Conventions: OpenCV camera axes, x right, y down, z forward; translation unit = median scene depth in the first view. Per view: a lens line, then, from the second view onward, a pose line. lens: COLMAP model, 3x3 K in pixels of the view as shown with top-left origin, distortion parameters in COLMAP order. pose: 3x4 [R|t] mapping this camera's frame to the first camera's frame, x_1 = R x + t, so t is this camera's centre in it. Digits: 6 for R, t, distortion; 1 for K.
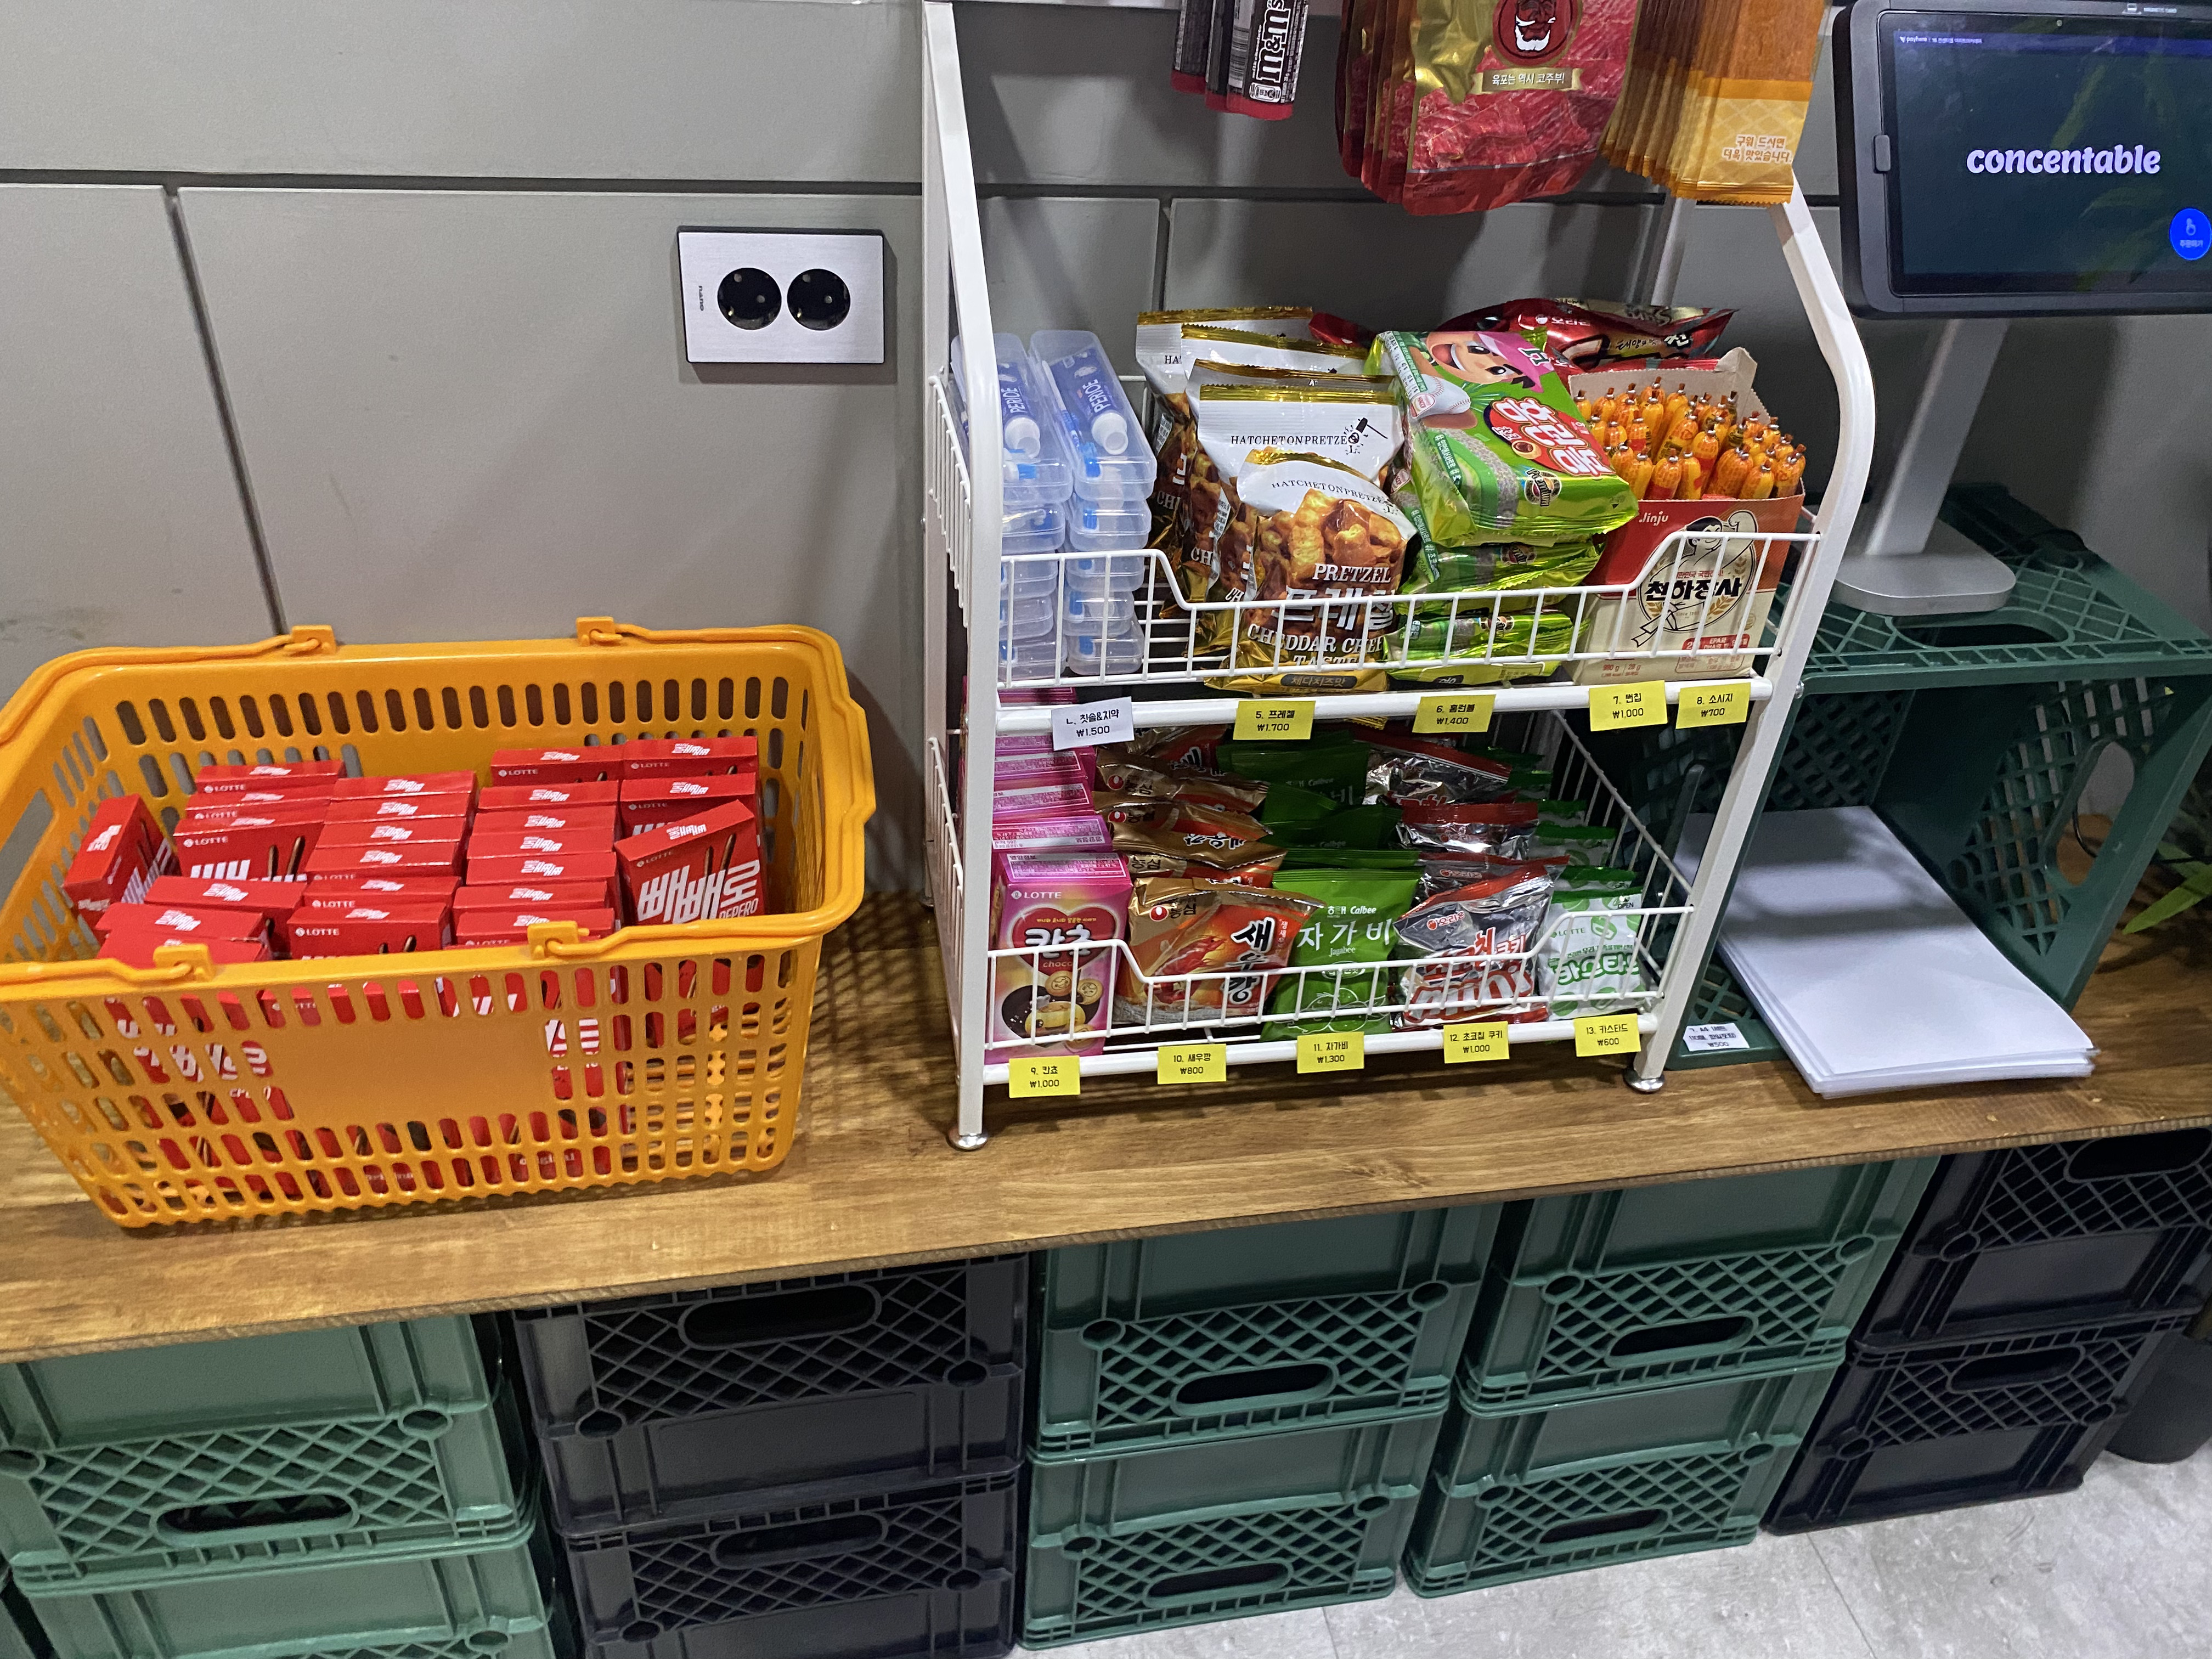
lens RADIAL K [[1692.5, 0, 1106.0], [0, 1692.5, 829.5], [0, 0, 1]] dist [0.047914, -0.049918]
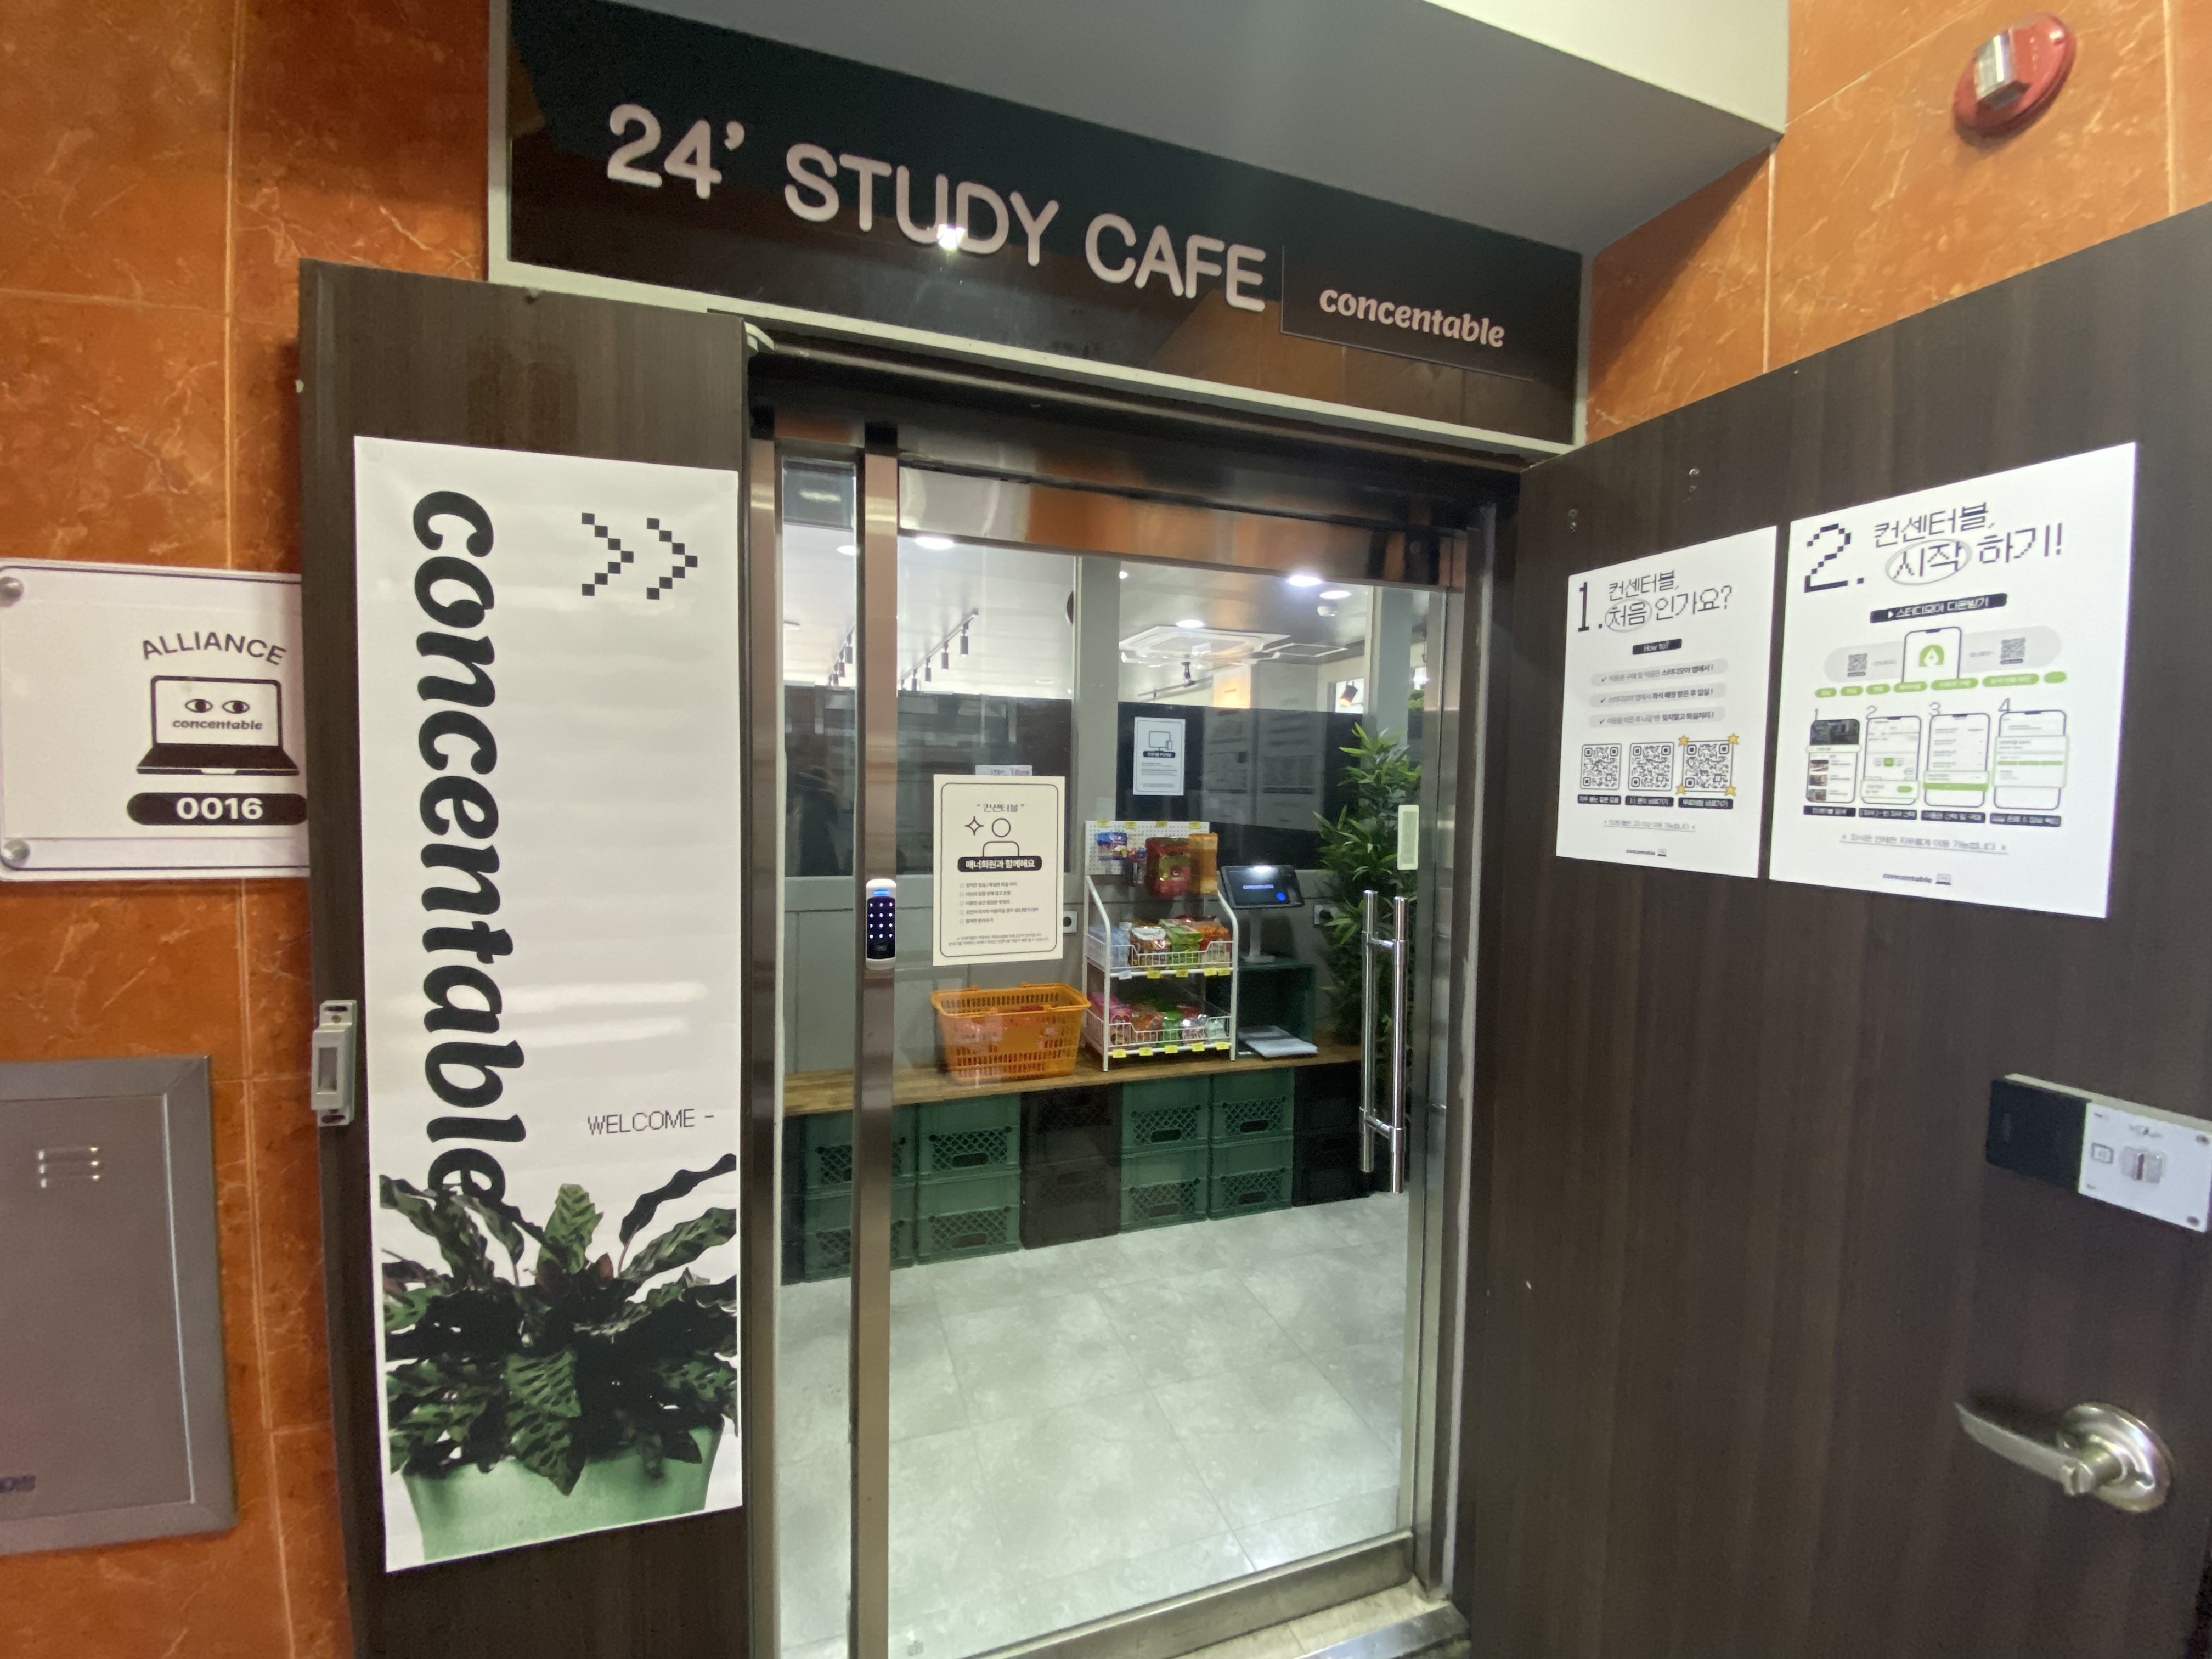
lens RADIAL K [[890.8, 0, 1106.0], [0, 890.8, 829.5], [0, 0, 1]] dist [0.000839, -0.000090]
pose [[0.987084, -0.054583, 0.150616, -0.469871], [0.126401, 0.842974, -0.522893, 1.031867], [-0.098424, 0.535177, 0.838986, -1.749965]]
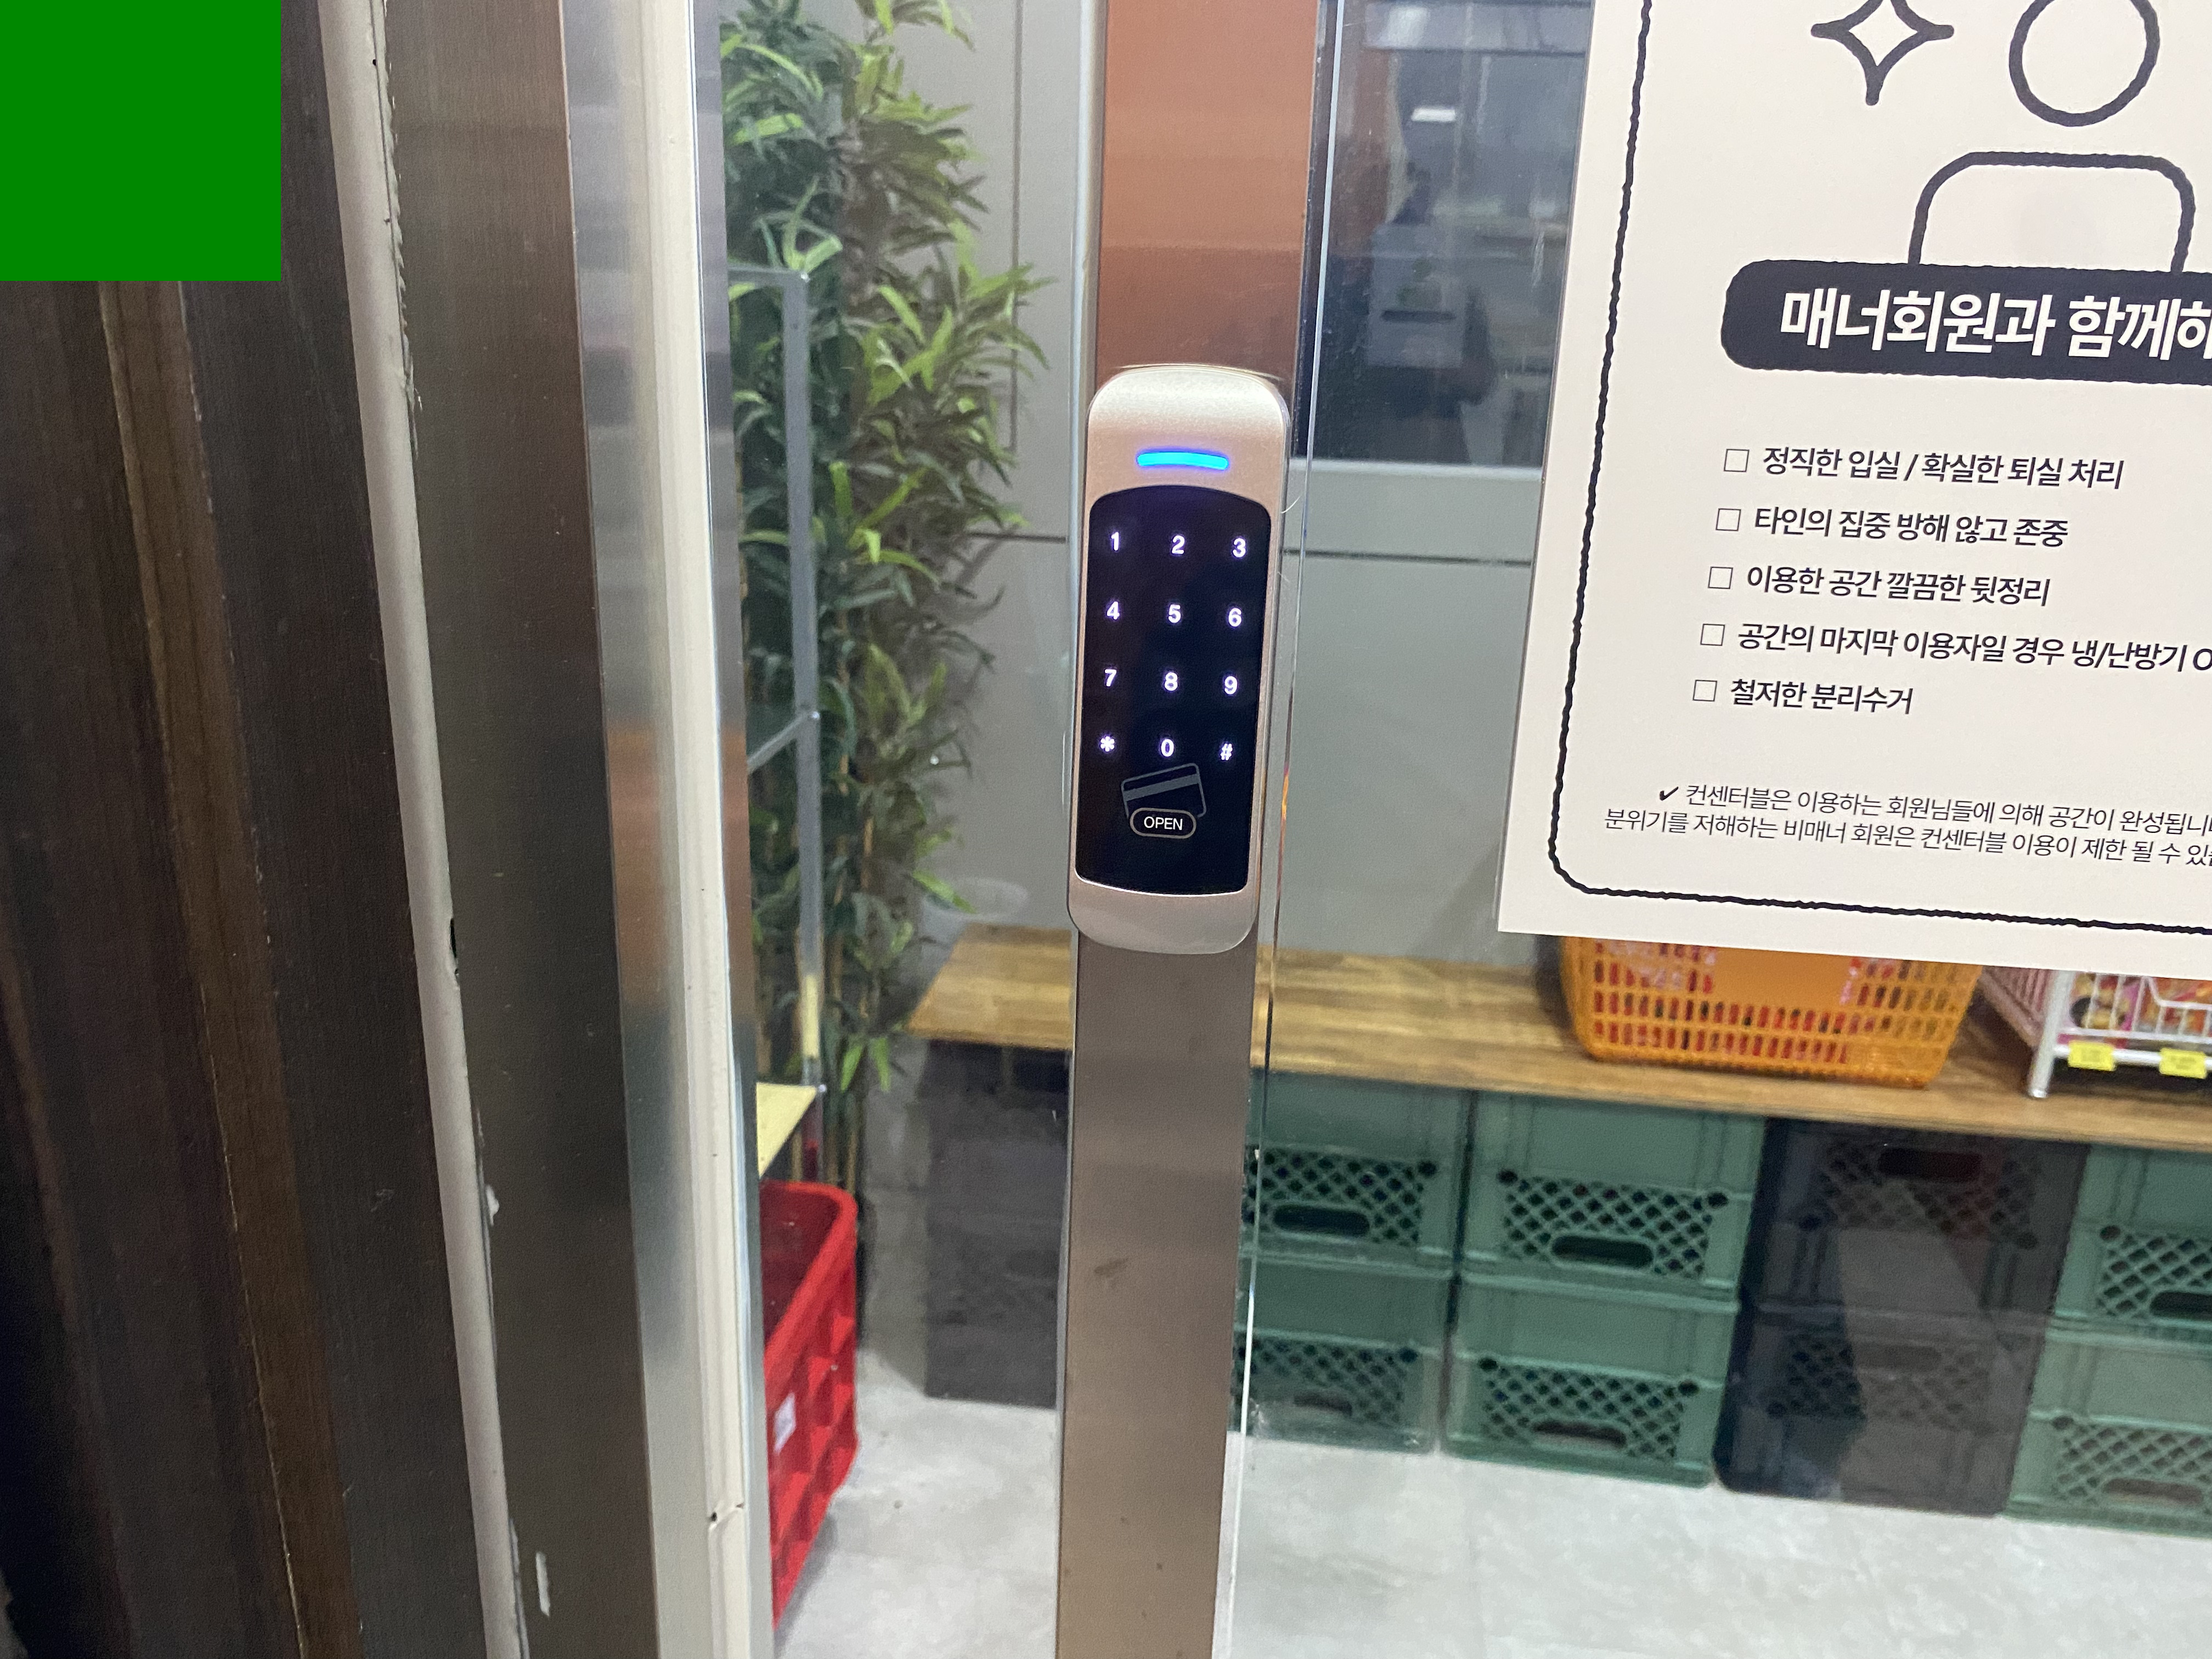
lens RADIAL K [[1692.5, 0, 1106.0], [0, 1692.5, 829.5], [0, 0, 1]] dist [0.047914, -0.049918]
pose [[0.950298, 0.059496, -0.305603, -0.496409], [-0.155090, 0.941580, -0.298954, 0.633866], [0.269963, 0.331491, 0.904010, -0.998649]]
